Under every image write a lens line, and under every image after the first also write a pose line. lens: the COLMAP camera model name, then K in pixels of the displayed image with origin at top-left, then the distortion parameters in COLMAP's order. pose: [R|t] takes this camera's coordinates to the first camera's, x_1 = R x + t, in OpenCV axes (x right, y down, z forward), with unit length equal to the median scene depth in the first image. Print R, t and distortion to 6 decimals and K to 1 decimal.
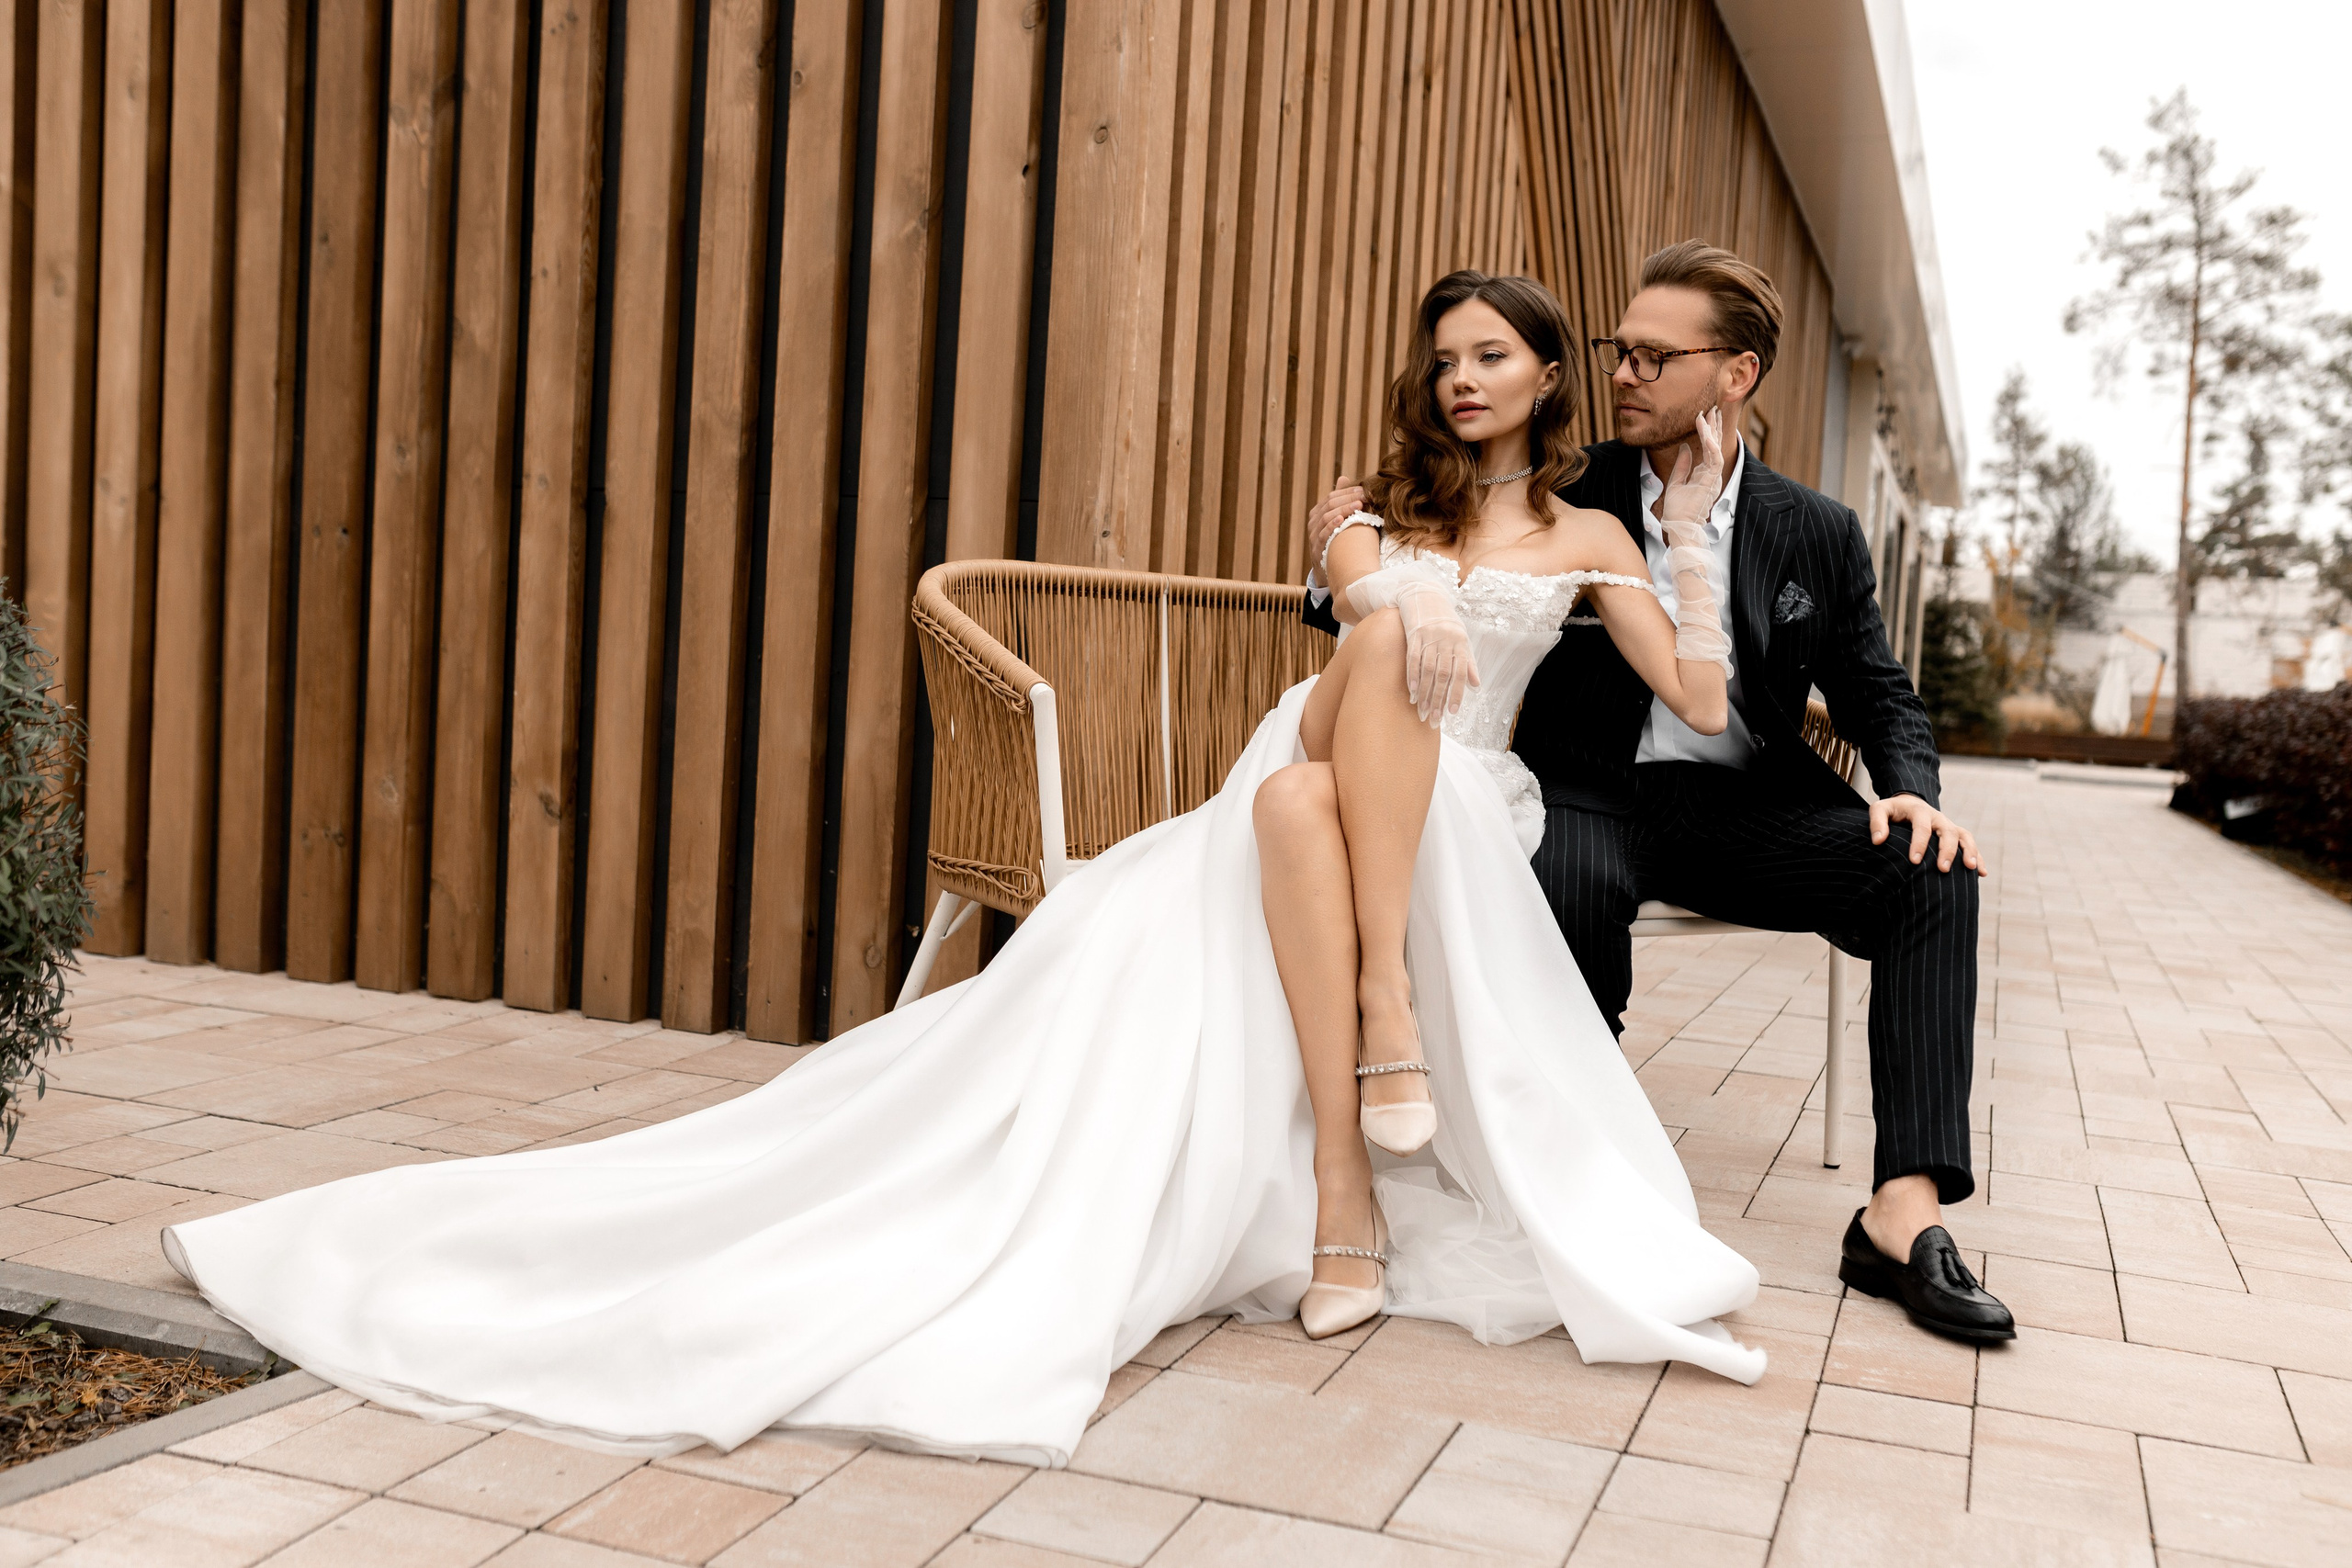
lens RADIAL K [[2248.3, 0, 1176.0], [0, 2248.3, 784.0], [0, 0, 1]] dist [-0.059825, 0.123211]
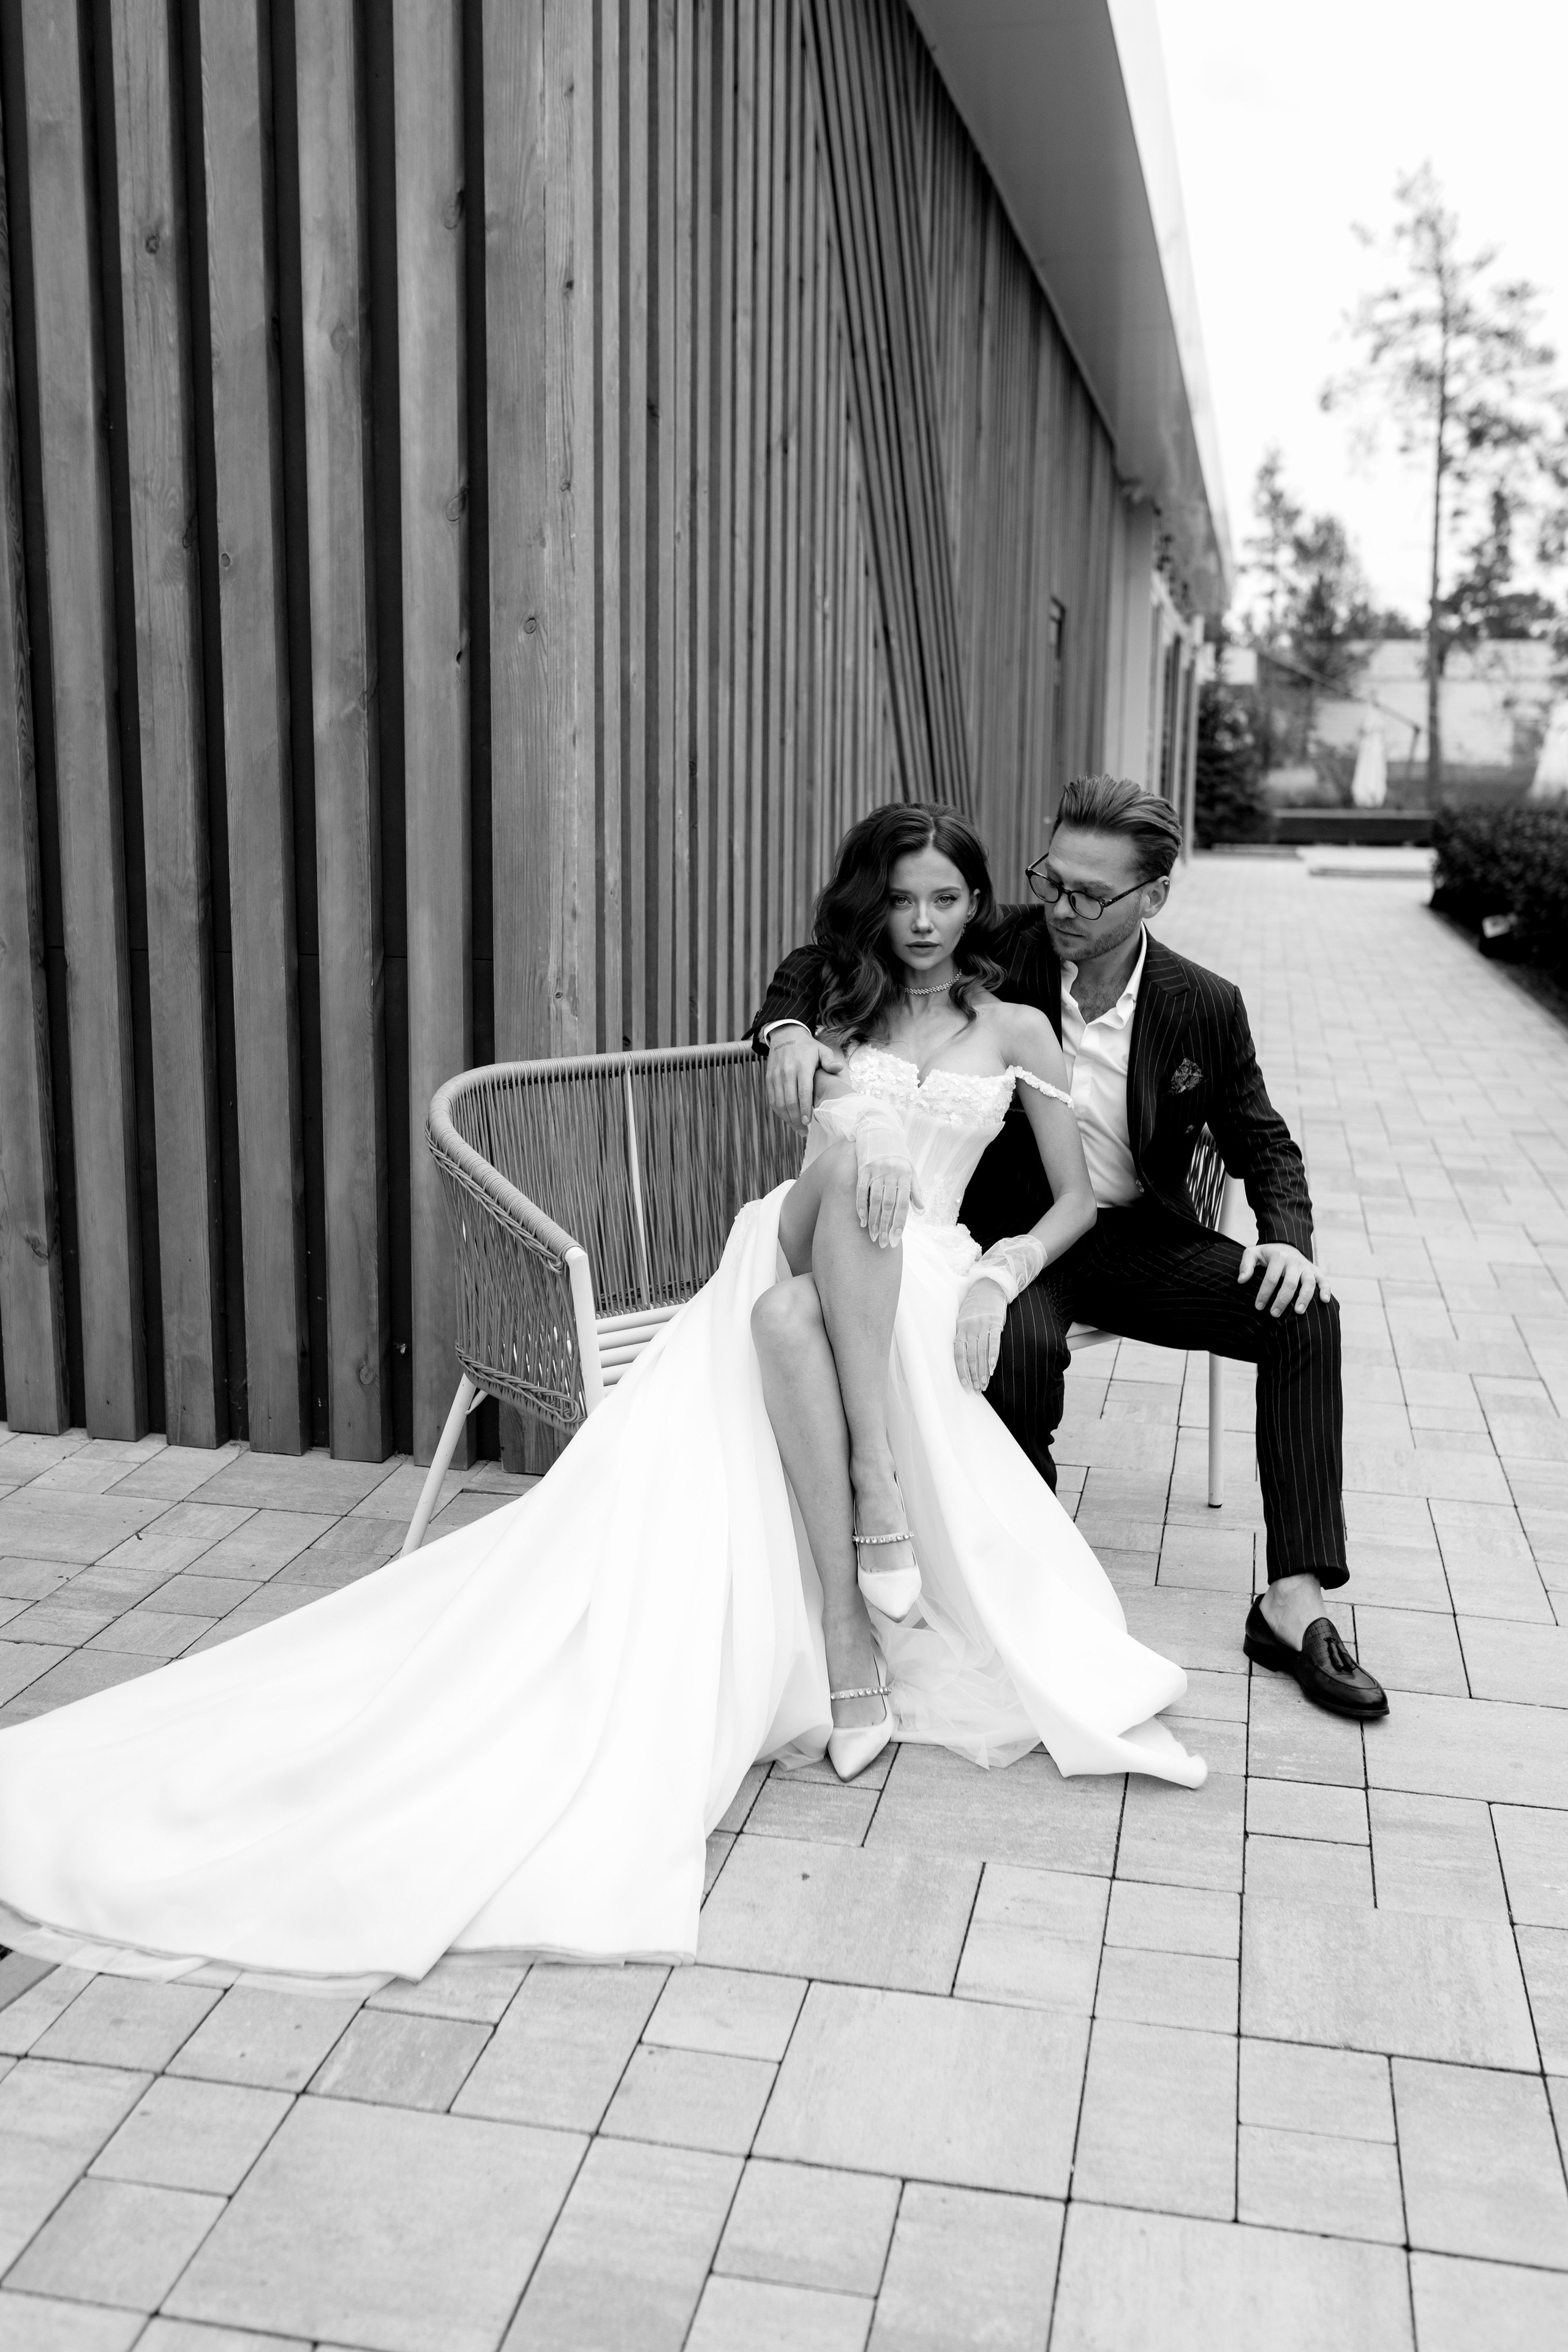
lens RADIAL K [[2237.8, 0, 784.0], [0, 2237.8, 1176.0], [0, 0, 1]] dist [-0.003889, 0.012554]
pose [[0.988083, -0.072641, 0.135700, -0.075040], [0.053485, 0.988731, 0.139824, -0.165602], [-0.144328, -0.130900, 0.980834, -0.100974]]
